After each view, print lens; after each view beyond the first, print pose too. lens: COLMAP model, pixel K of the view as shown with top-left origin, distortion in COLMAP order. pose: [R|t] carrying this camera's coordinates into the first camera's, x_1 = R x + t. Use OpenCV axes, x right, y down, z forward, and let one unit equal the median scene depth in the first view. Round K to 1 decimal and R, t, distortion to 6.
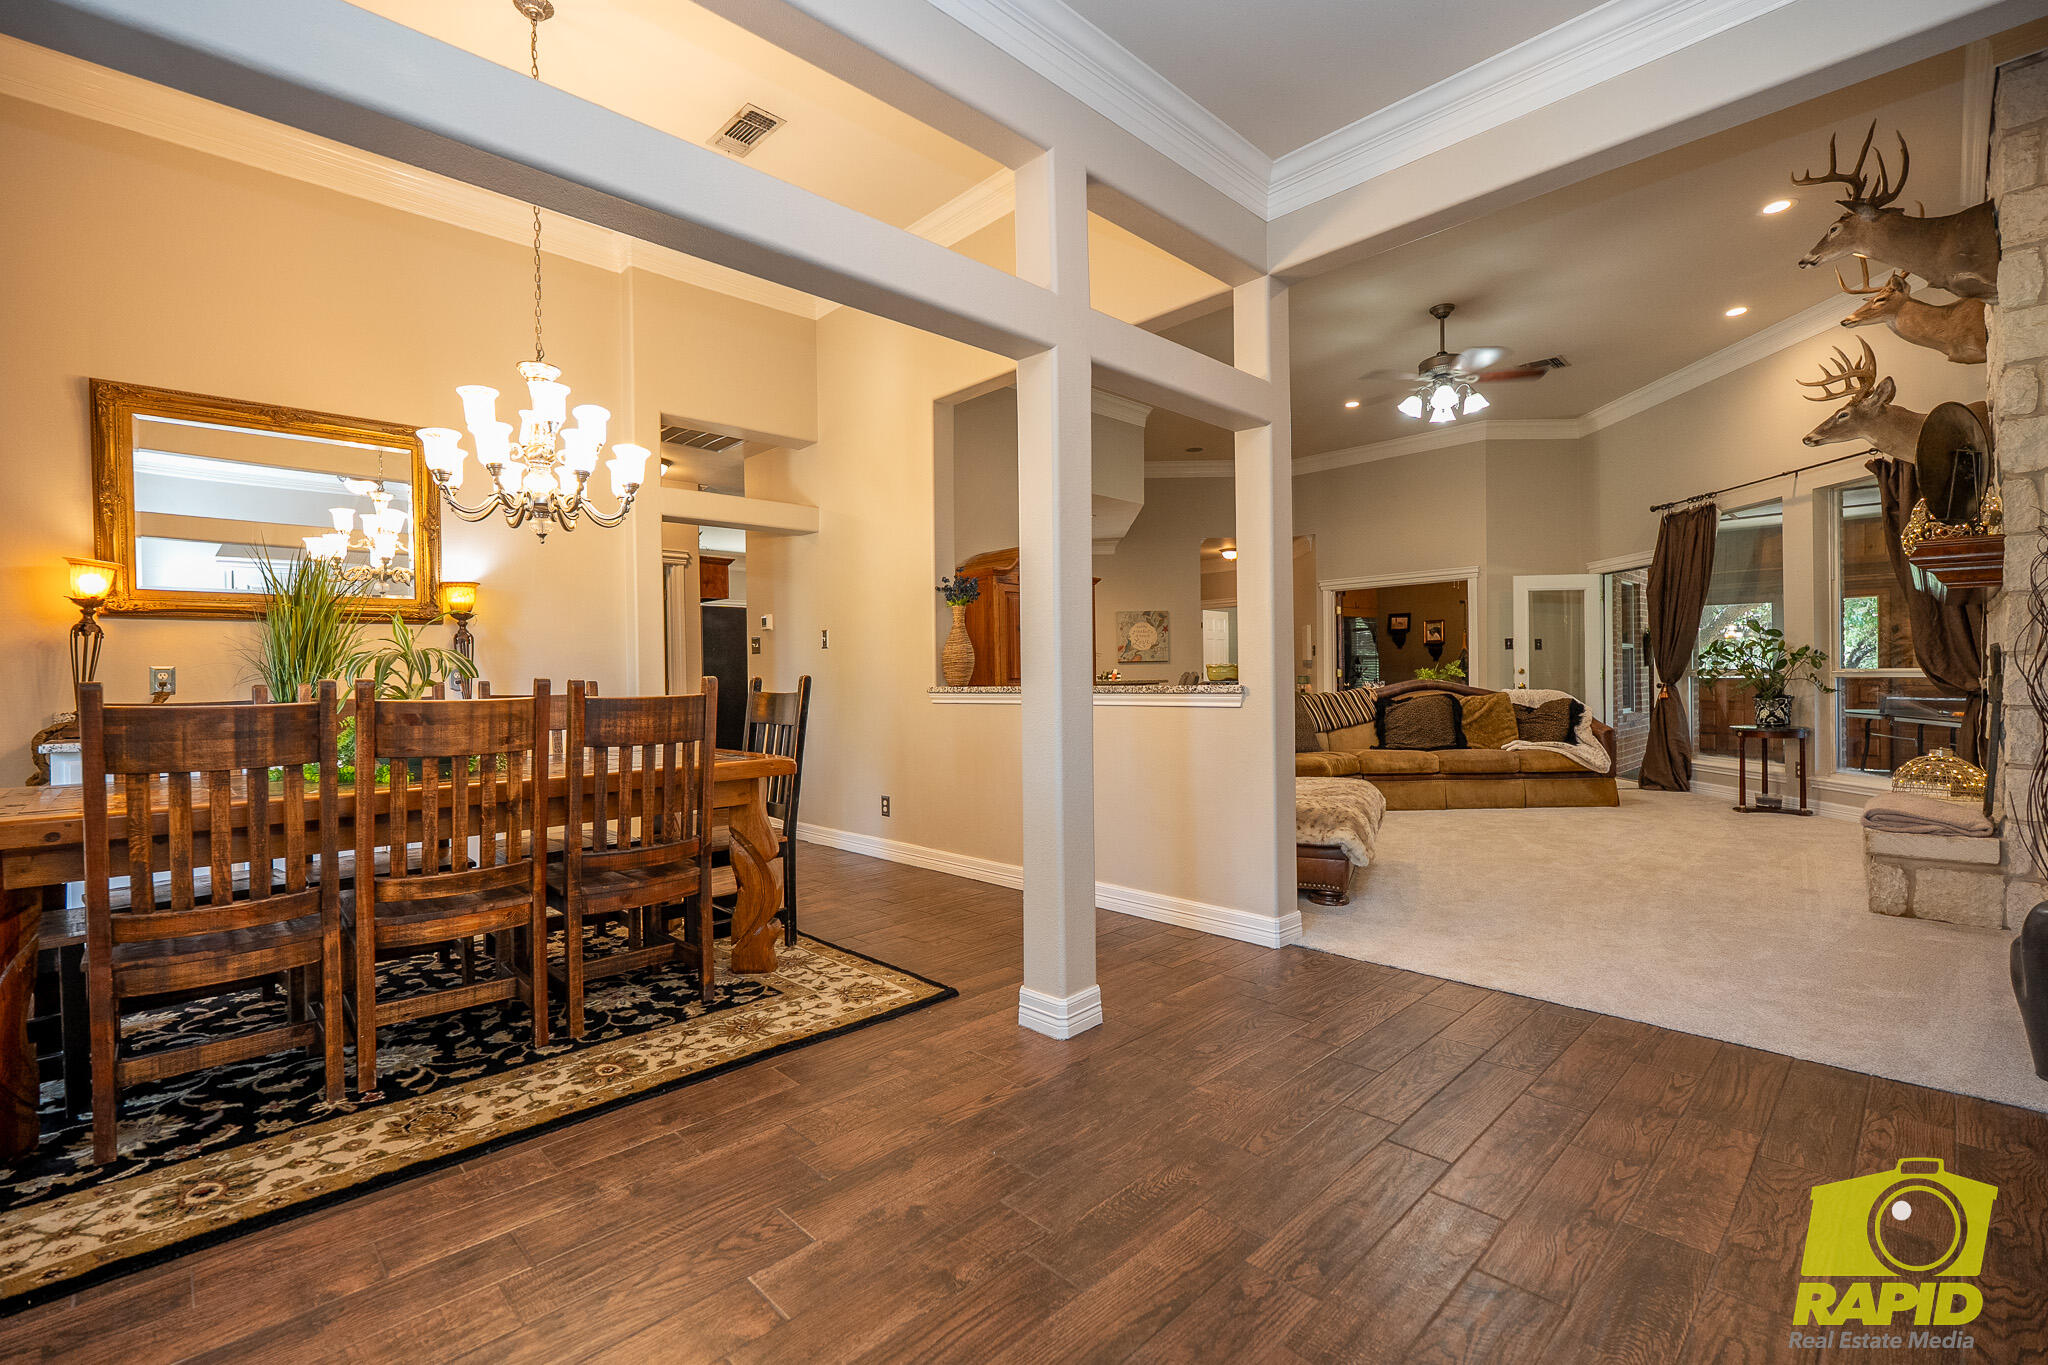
lens RADIAL K [[896.4, 0, 1023.5], [0, 896.4, 682.4], [0, 0, 1]] dist [-0.007353, 0.001161]
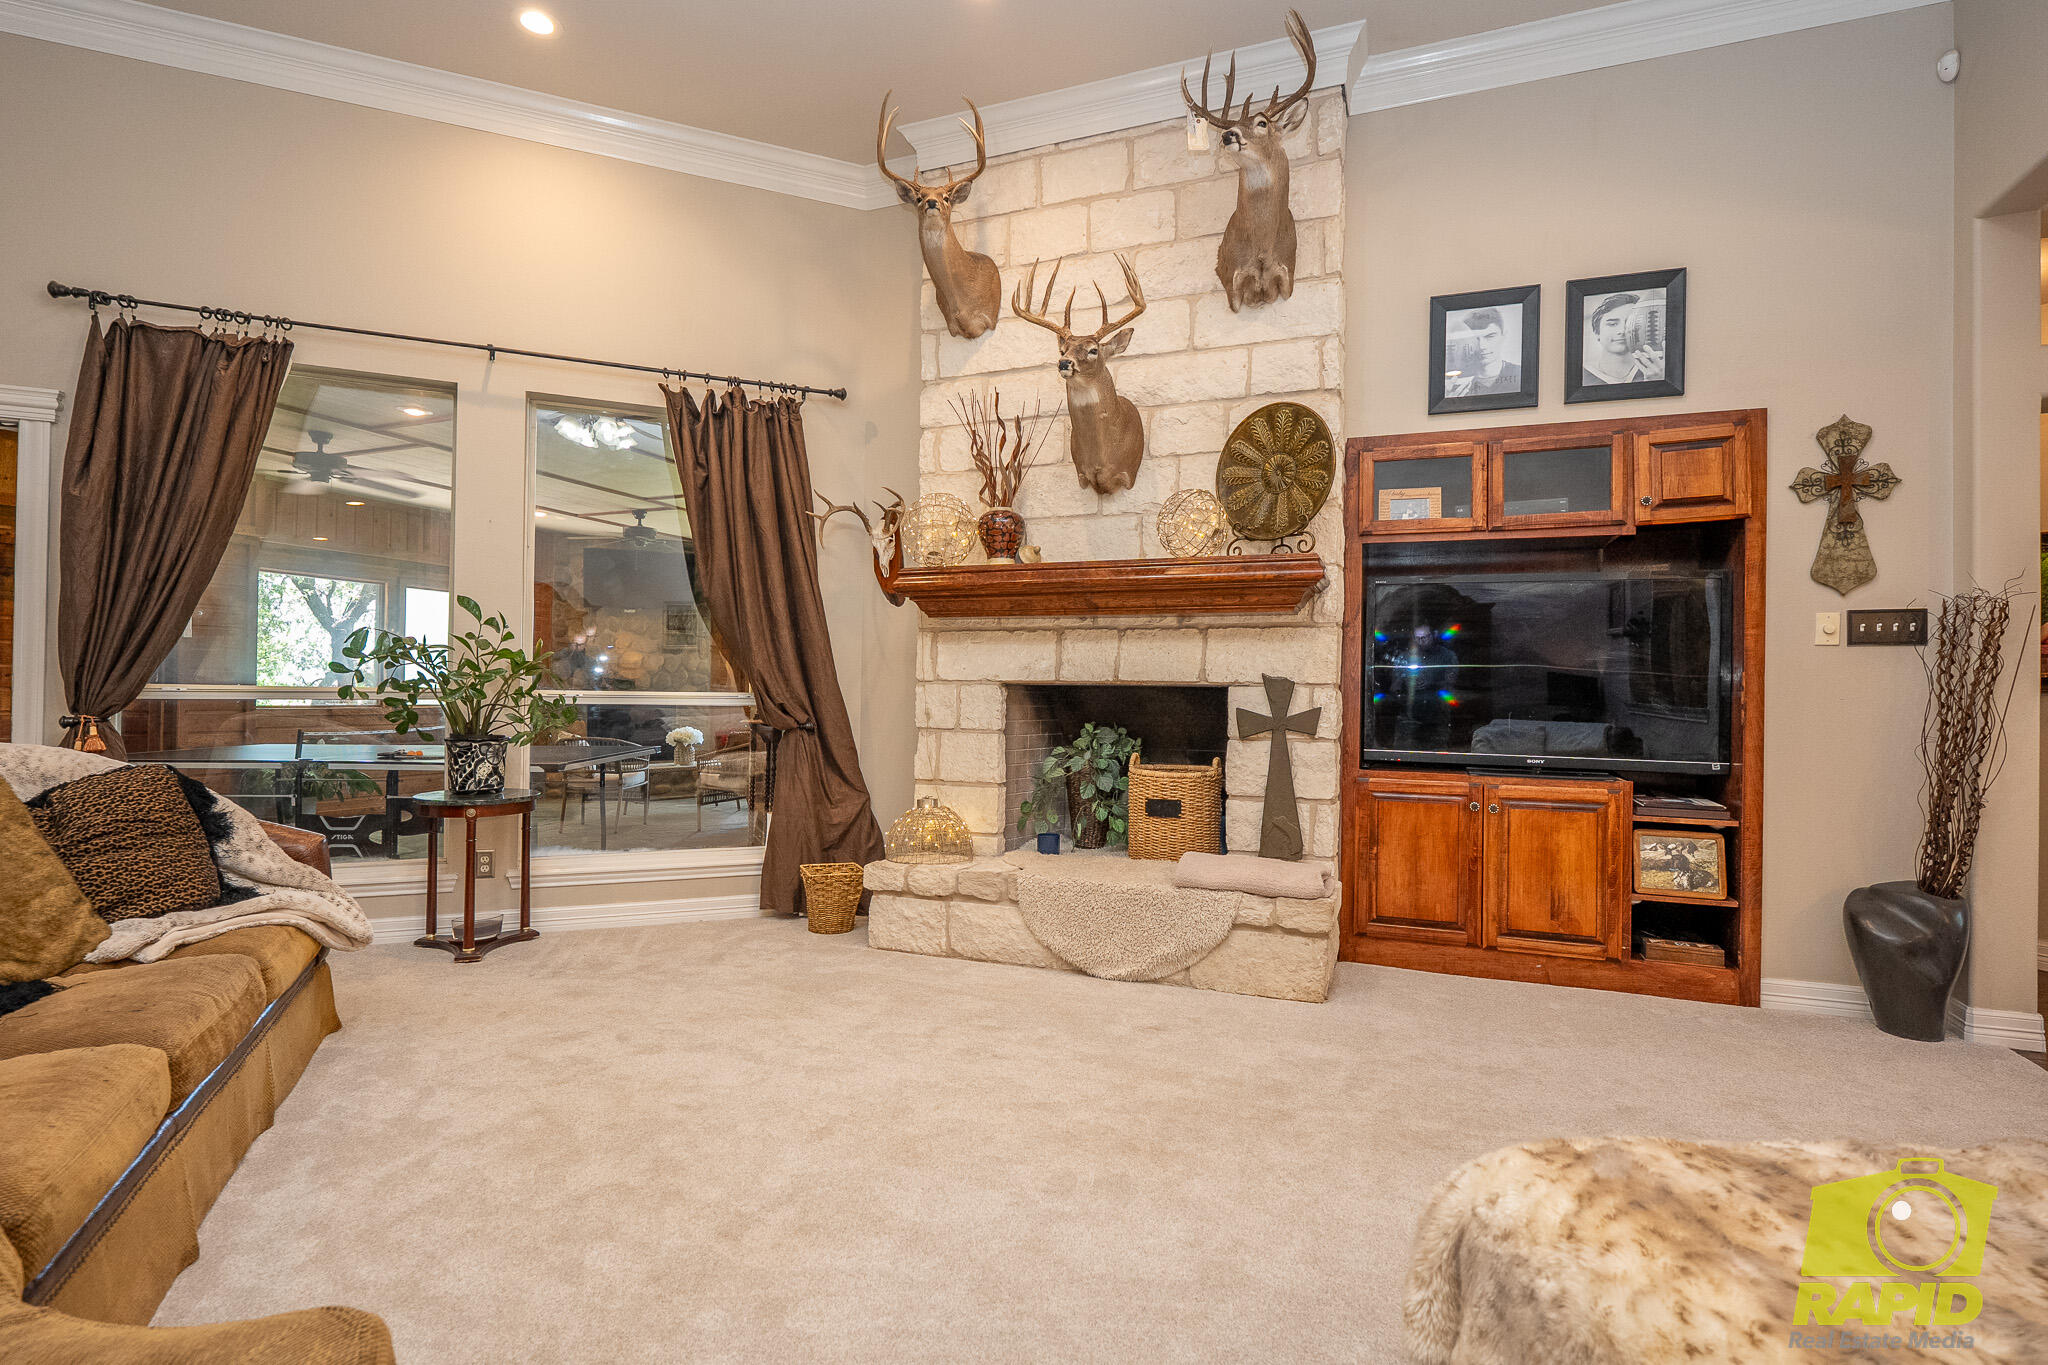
lens RADIAL K [[1002.4, 0, 1027.4], [0, 1002.4, 677.4], [0, 0, 1]] dist [-0.001087, -0.001181]
pose [[-0.406632, 0.023038, 0.913301, 0.227676], [-0.002508, 0.999650, -0.026333, -0.011692], [-0.913588, -0.012999, -0.406432, 1.618628]]
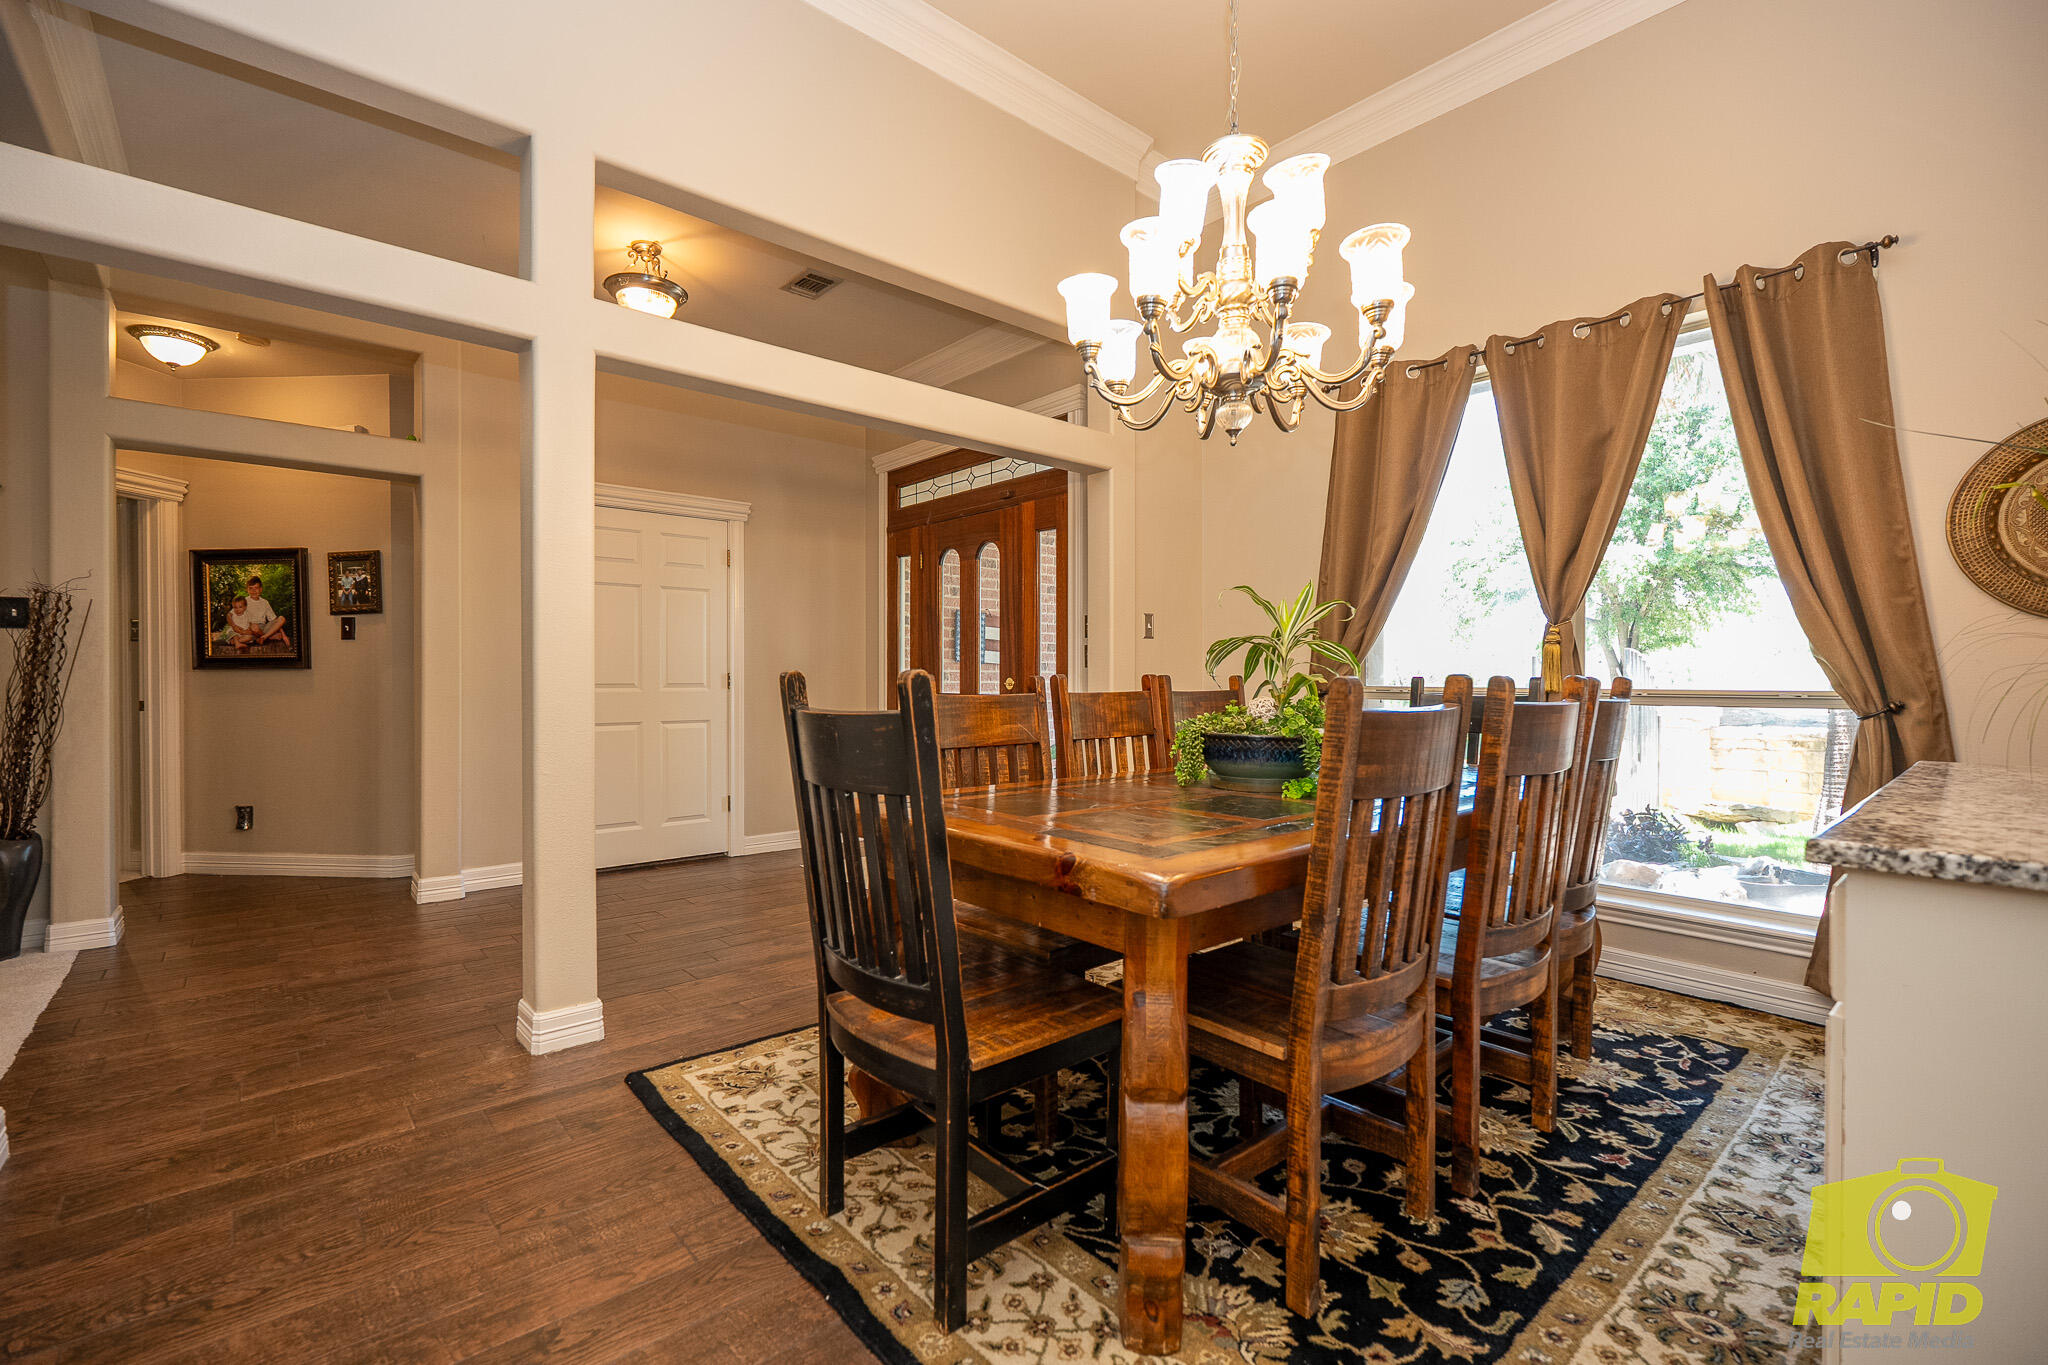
lens RADIAL K [[896.4, 0, 1022.8], [0, 896.4, 690.0], [0, 0, 1]] dist [-0.007353, 0.001161]
pose [[-0.998419, 0.012088, 0.054888, -0.377683], [0.013129, 0.999740, 0.018645, -0.005154], [-0.054649, 0.019336, -0.998318, 1.415307]]
